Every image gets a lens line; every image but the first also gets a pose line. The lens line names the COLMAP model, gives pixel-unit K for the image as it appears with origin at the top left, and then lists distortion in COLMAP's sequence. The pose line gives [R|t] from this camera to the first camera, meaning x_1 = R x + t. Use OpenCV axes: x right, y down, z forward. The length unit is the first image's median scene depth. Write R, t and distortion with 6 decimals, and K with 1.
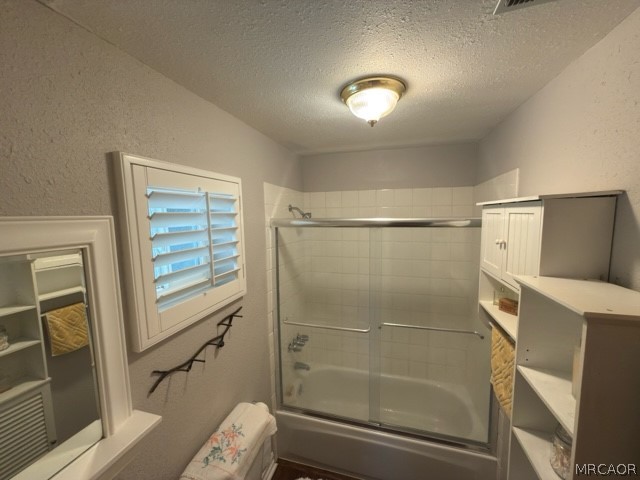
lens RADIAL K [[256.2, 0, 321.4], [0, 256.2, 242.6], [0, 0, 1]] dist [-0.001150, 0.001387]
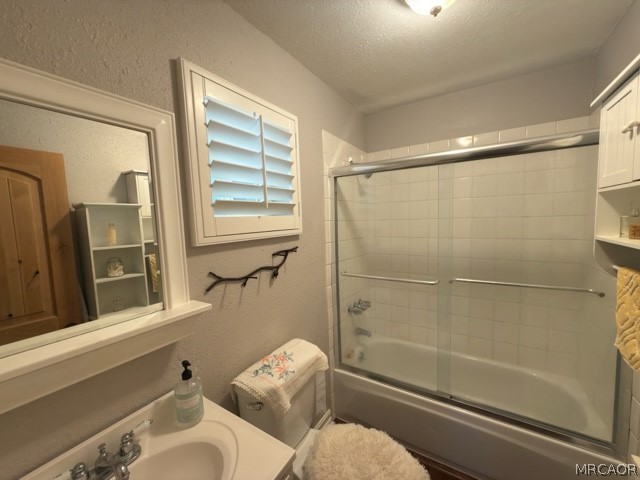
lens RADIAL K [[256.2, 0, 322.2], [0, 256.2, 243.9], [0, 0, 1]] dist [-0.001150, 0.001387]
pose [[0.960542, 0.004474, -0.278099, 0.063449], [-0.007725, 0.999914, -0.010597, 0.263555], [0.278027, 0.012327, 0.960494, 0.067345]]
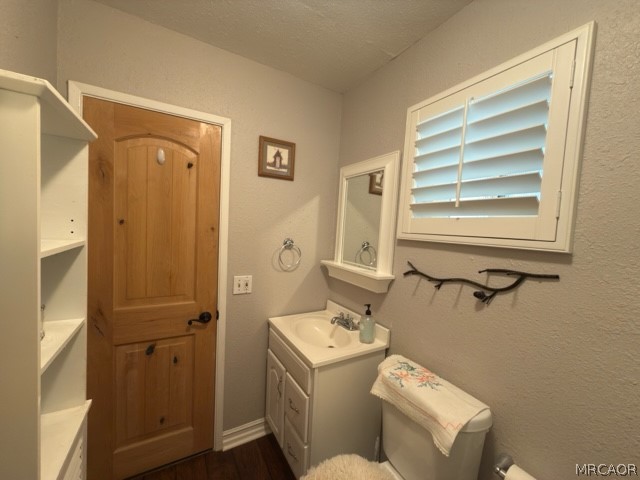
lens RADIAL K [[256.2, 0, 316.7], [0, 256.2, 238.0], [0, 0, 1]] dist [-0.001150, 0.001387]
pose [[-0.686323, 0.018331, -0.727066, 0.441440], [-0.120407, 0.983024, 0.138444, 0.169343], [0.717260, 0.182561, -0.672465, 1.036471]]
